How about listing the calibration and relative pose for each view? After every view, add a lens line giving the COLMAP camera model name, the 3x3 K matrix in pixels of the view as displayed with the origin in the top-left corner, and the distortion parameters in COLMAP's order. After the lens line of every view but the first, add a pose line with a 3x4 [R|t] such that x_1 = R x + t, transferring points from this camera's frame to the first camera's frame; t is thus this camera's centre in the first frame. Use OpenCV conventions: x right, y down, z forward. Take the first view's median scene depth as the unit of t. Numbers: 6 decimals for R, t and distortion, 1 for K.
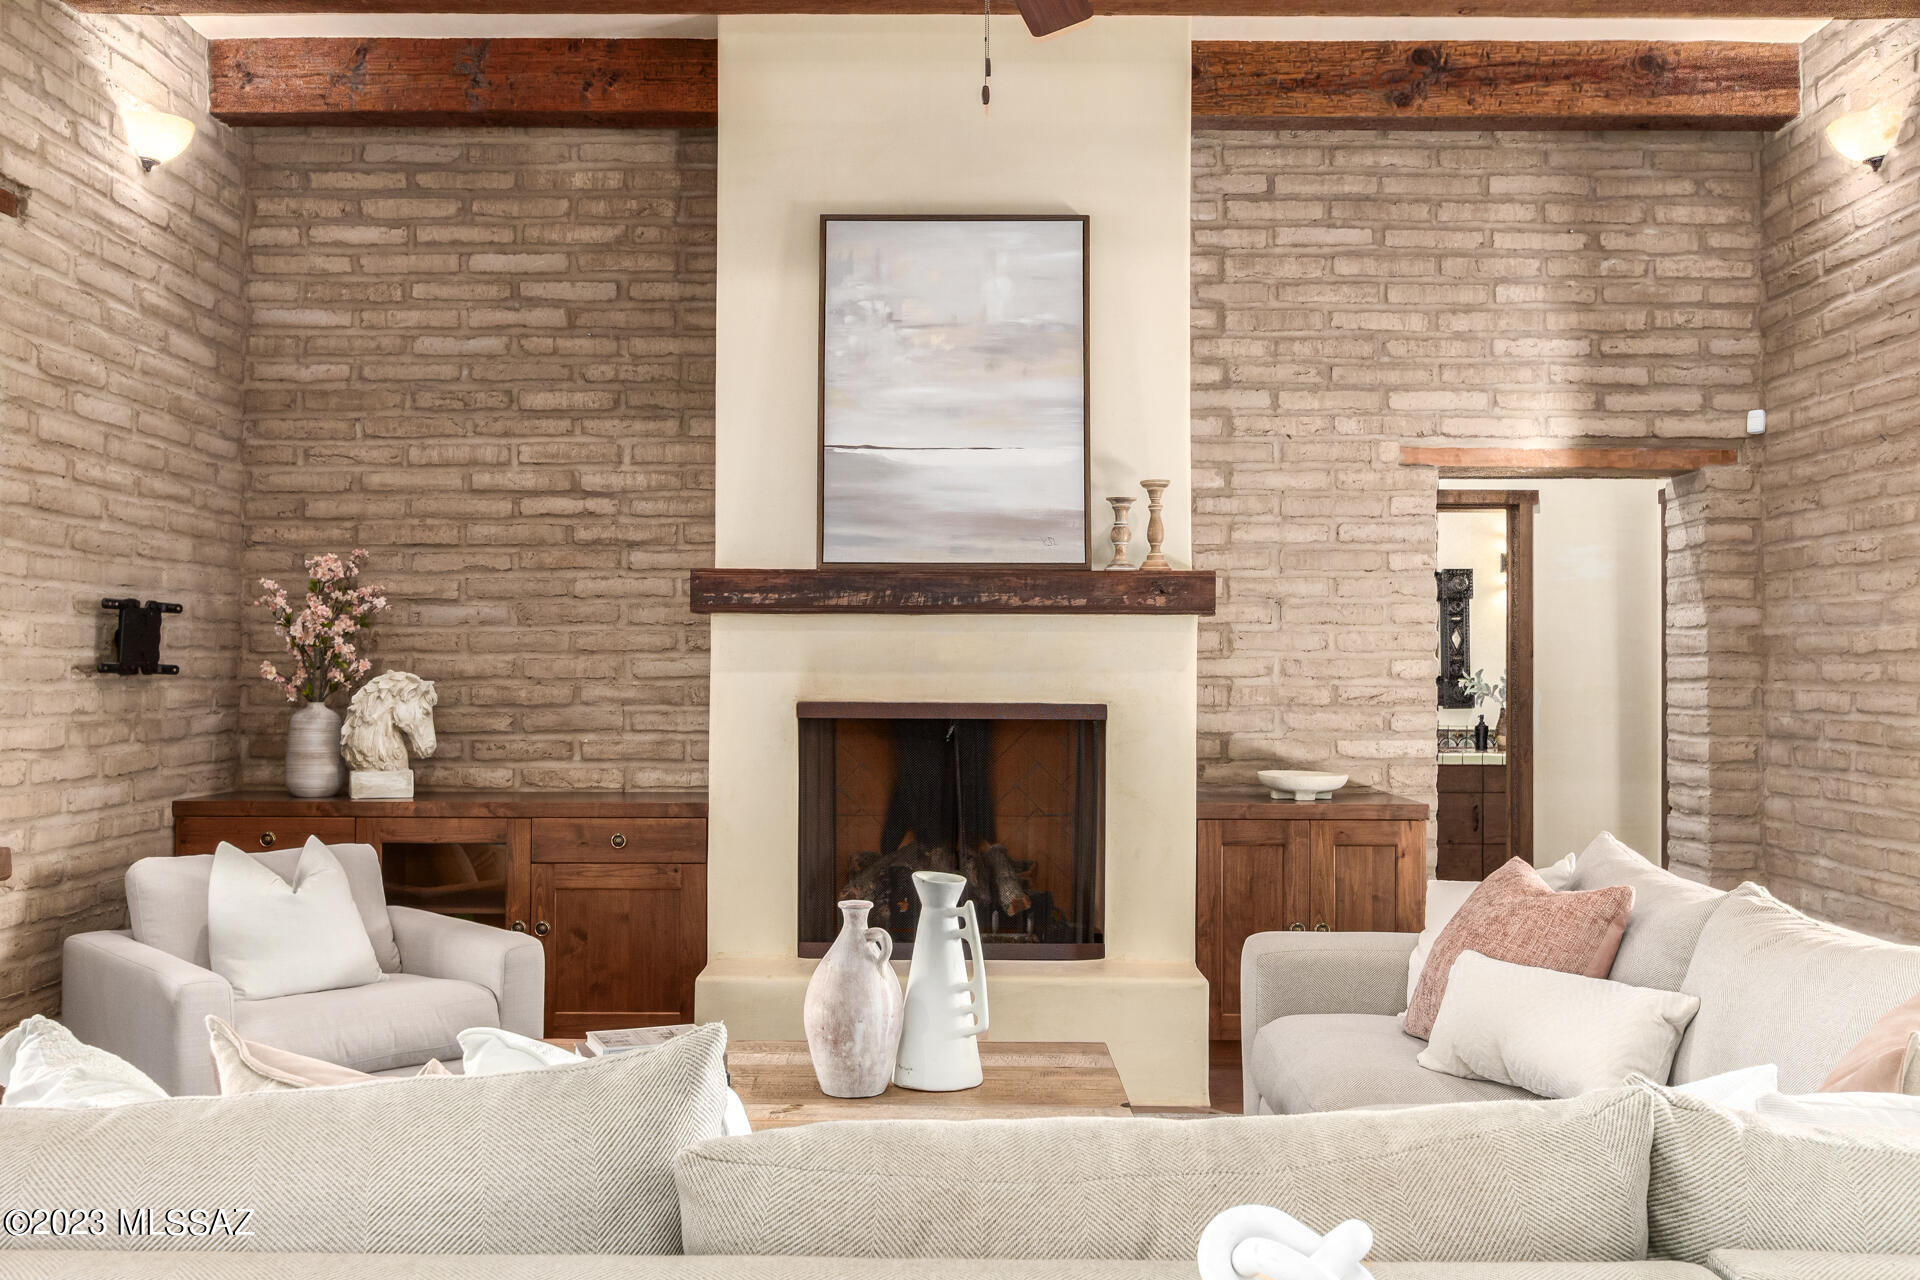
lens RADIAL K [[1703.5, 0, 939.1], [0, 1703.5, 637.7], [0, 0, 1]] dist [-0.001488, 0.013130]
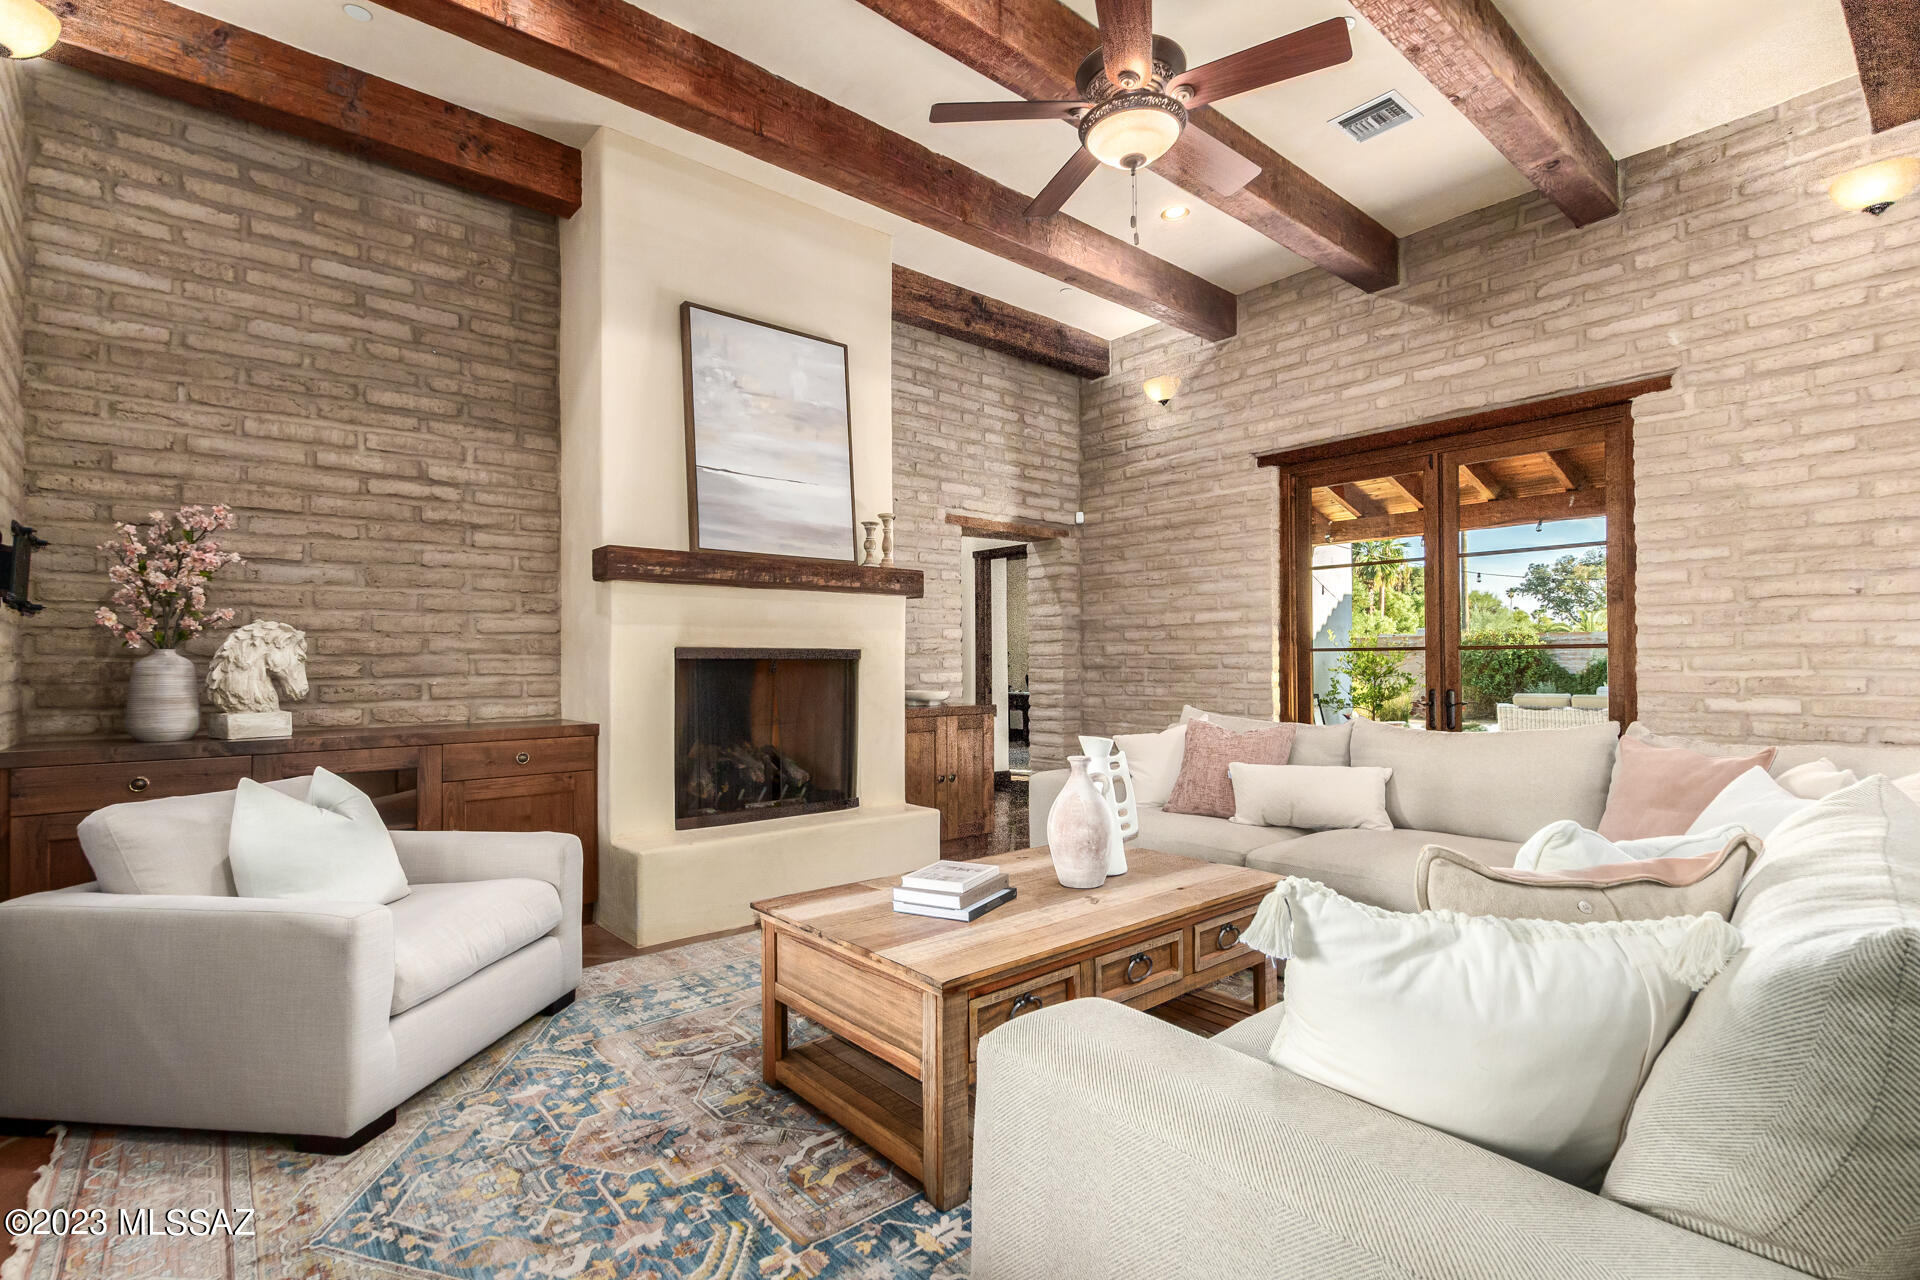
lens RADIAL K [[898.9, 0, 970.8], [0, 898.9, 651.5], [0, 0, 1]] dist [0.016308, -0.005681]
pose [[0.752217, 0.000893, 0.658915, -0.344565], [-0.005357, 0.999974, 0.004759, 0.032368], [-0.658894, -0.007110, 0.752202, 0.255591]]
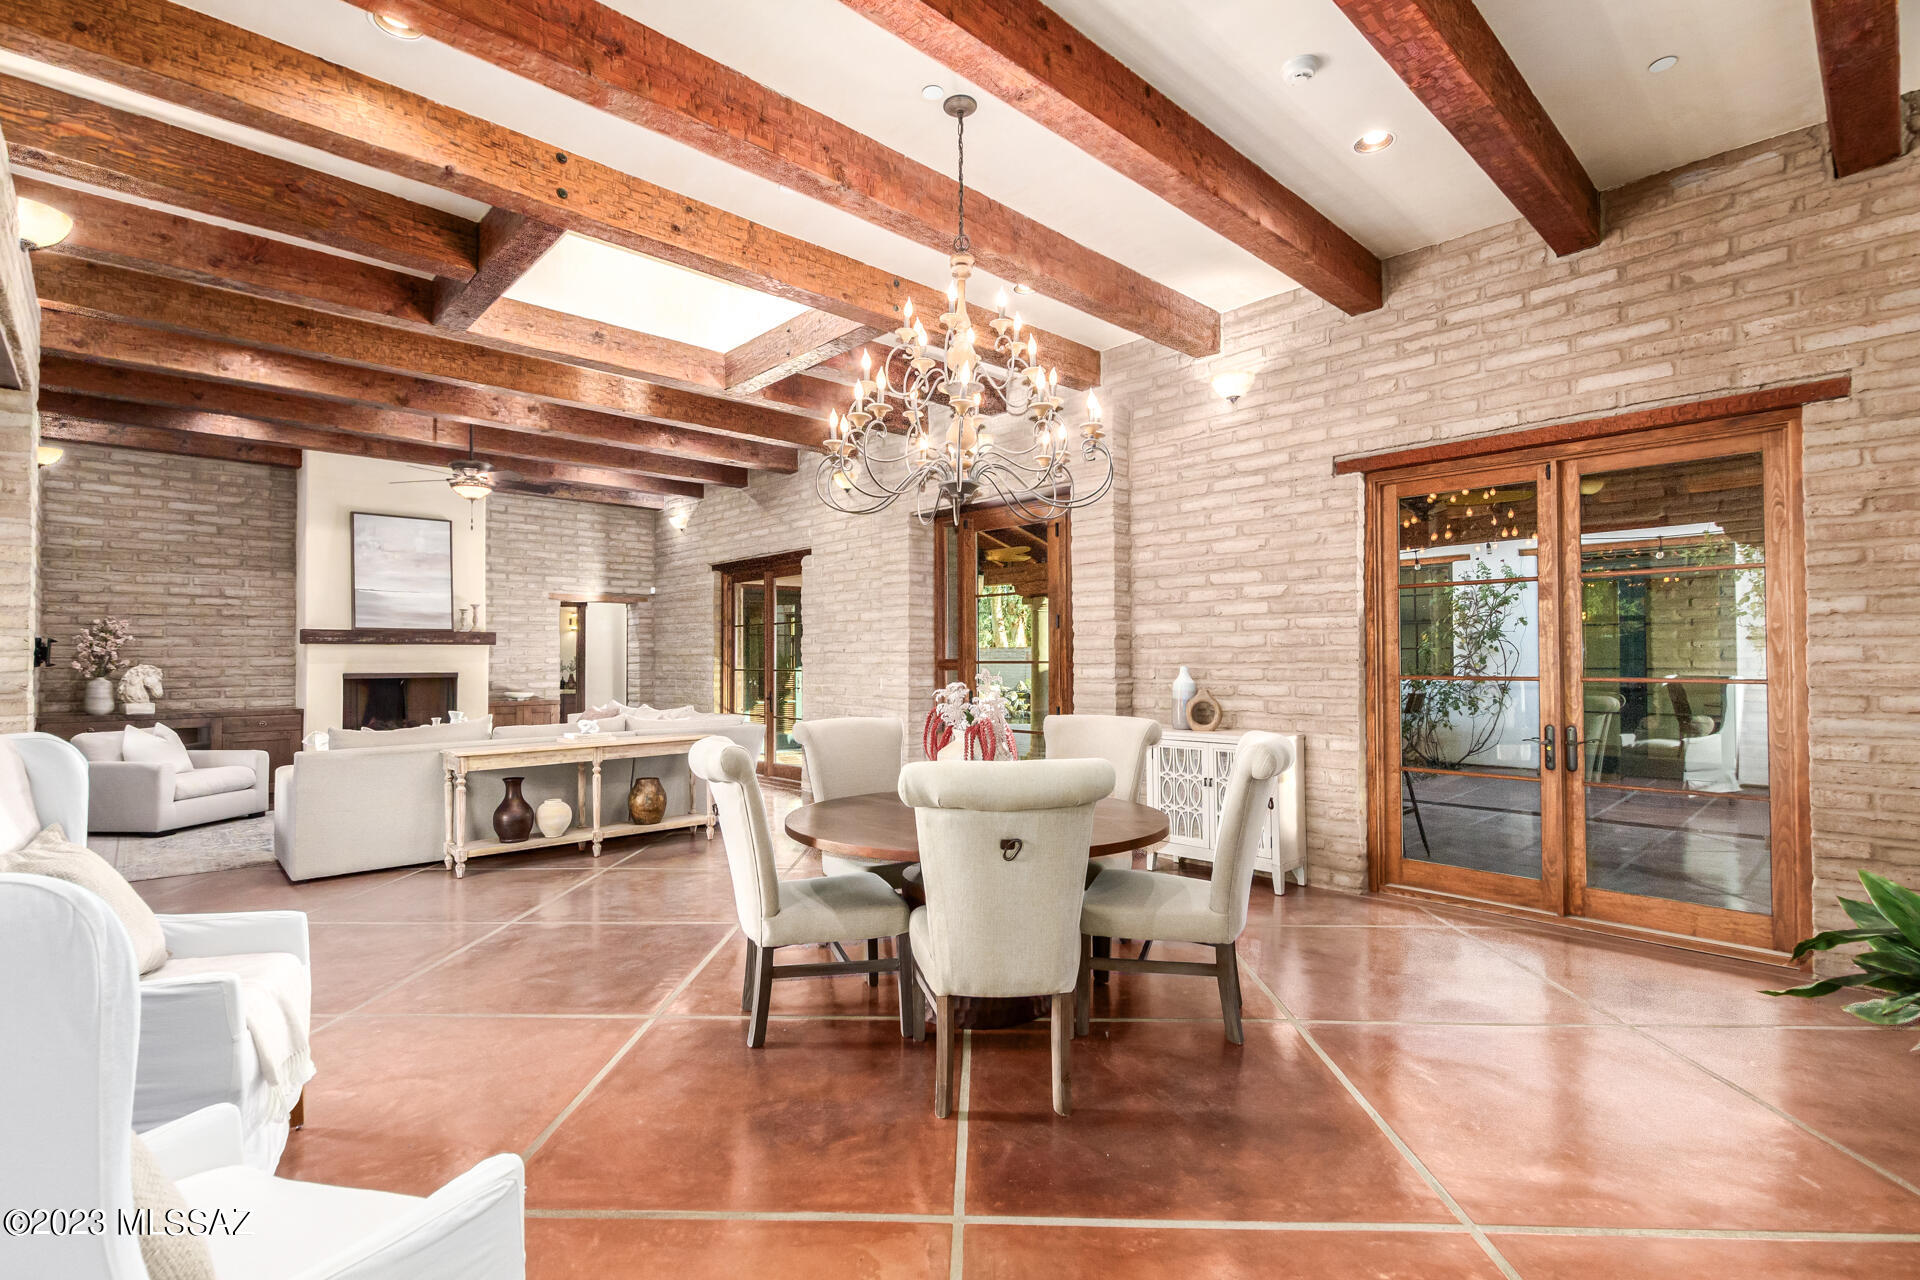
lens RADIAL K [[899.5, 0, 955.0], [0, 899.5, 643.1], [0, 0, 1]] dist [0.023915, -0.010555]
pose [[0.732945, 0.005163, 0.680268, -0.339815], [-0.005407, 0.999984, -0.001764, -0.016660], [-0.680267, -0.002385, 0.732961, -0.811310]]
